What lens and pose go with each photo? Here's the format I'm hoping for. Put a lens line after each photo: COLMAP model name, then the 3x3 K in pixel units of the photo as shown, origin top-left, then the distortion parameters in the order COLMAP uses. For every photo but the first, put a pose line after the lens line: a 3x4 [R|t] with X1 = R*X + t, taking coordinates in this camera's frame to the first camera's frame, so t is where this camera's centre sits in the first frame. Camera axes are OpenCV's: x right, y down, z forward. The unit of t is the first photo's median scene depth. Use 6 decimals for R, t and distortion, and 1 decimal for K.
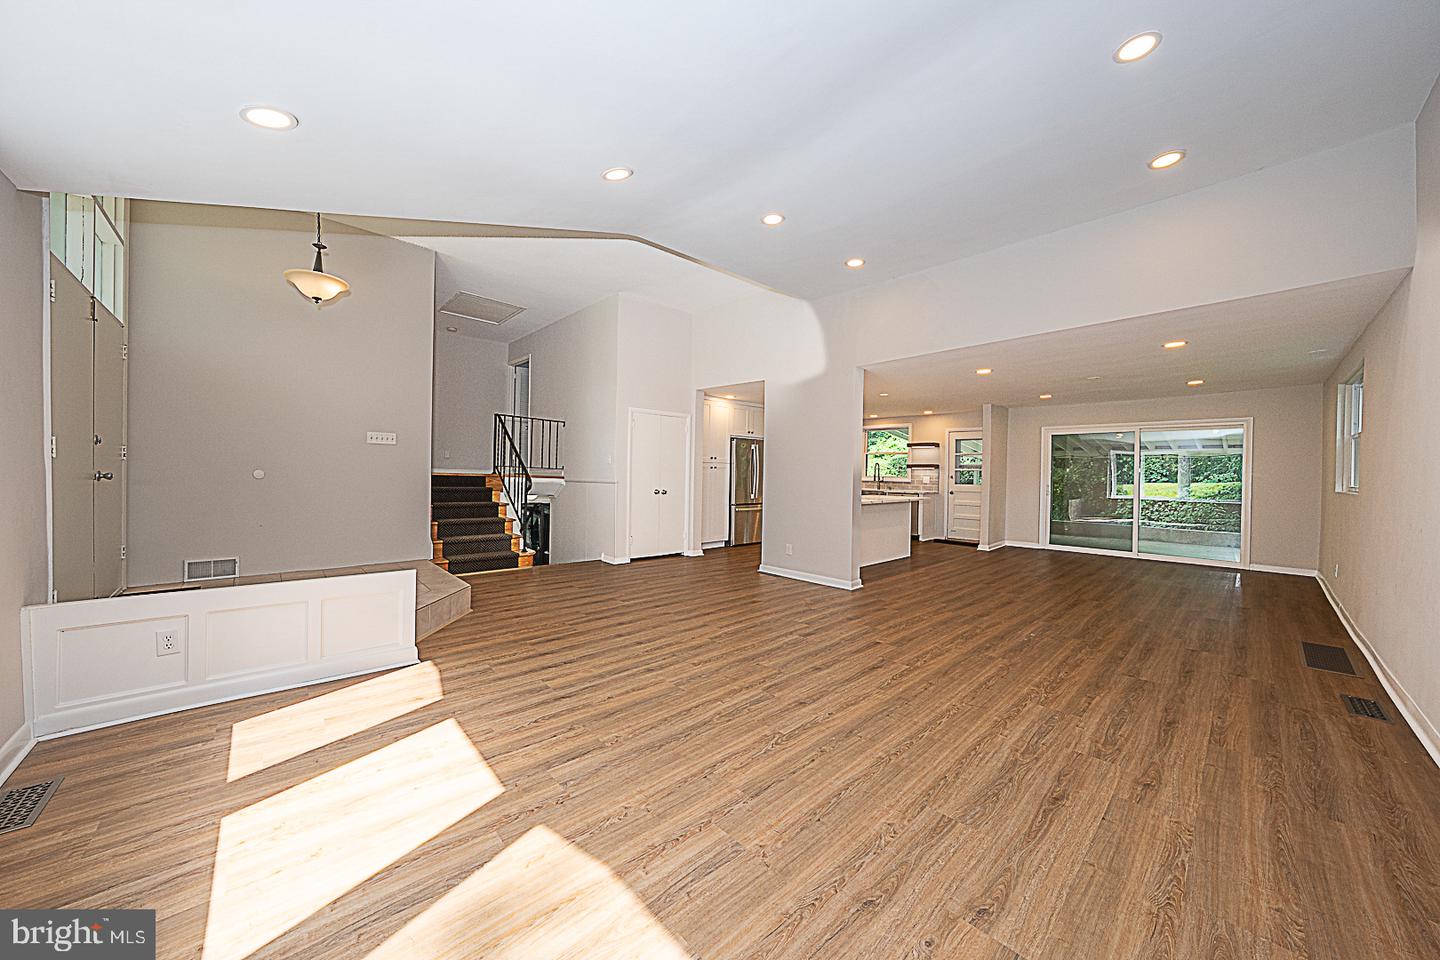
lens RADIAL K [[494.9, 0, 720.0], [0, 494.9, 480.0], [0, 0, 1]] dist [-0.023460, 0.004187]
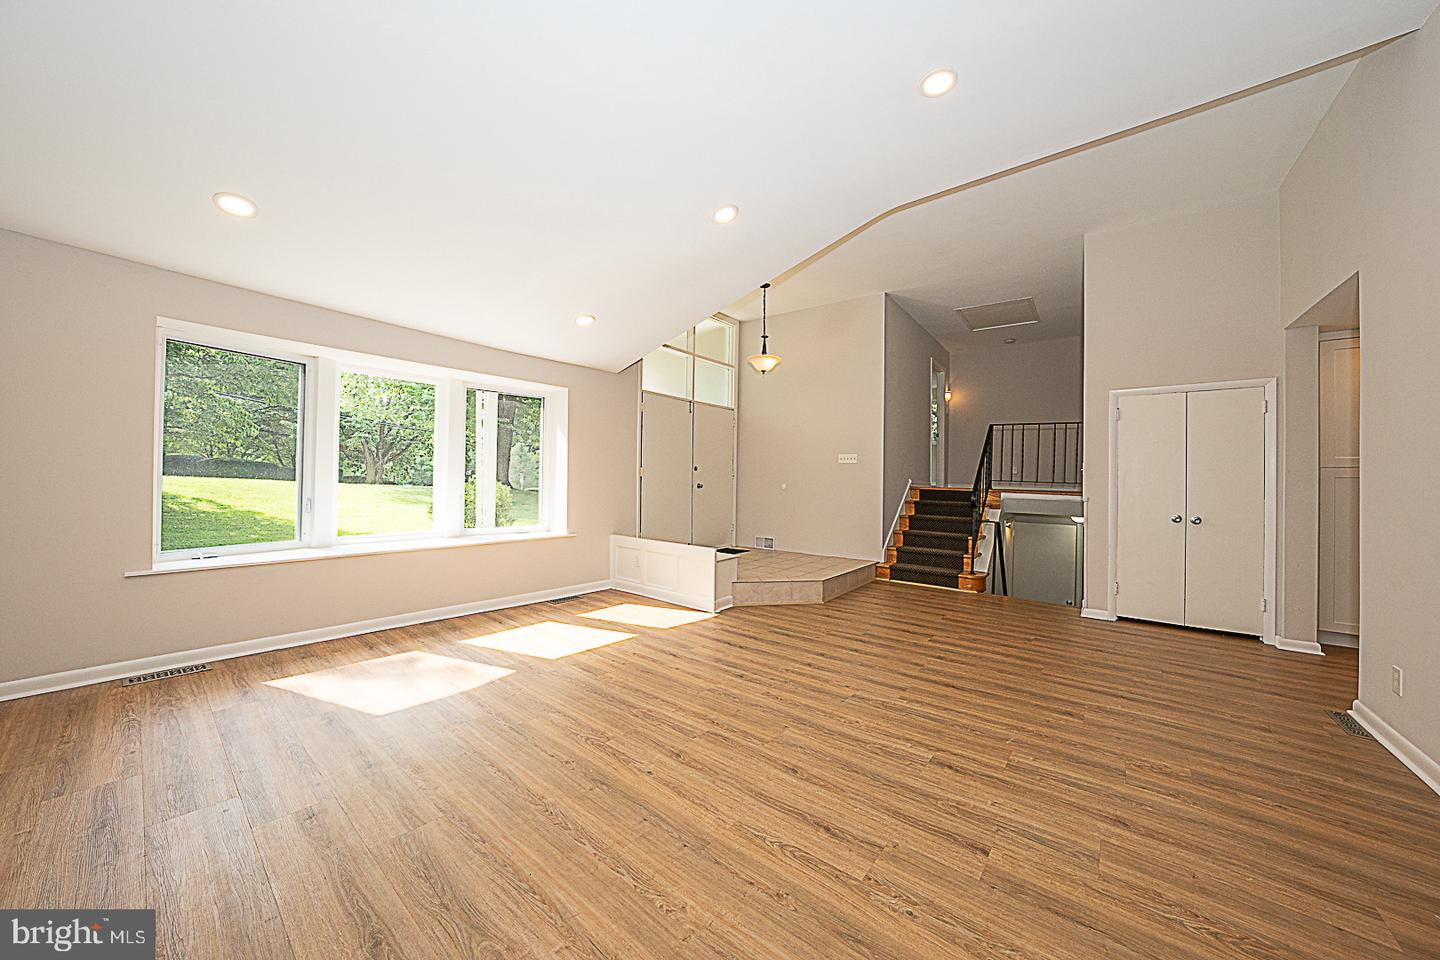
lens RADIAL K [[494.9, 0, 720.0], [0, 494.9, 480.0], [0, 0, 1]] dist [-0.023460, 0.004187]
pose [[0.142080, -0.018901, -0.989675, 0.740711], [-0.025921, 0.999404, -0.022808, 0.010333], [0.989516, 0.028894, 0.141506, 0.702195]]
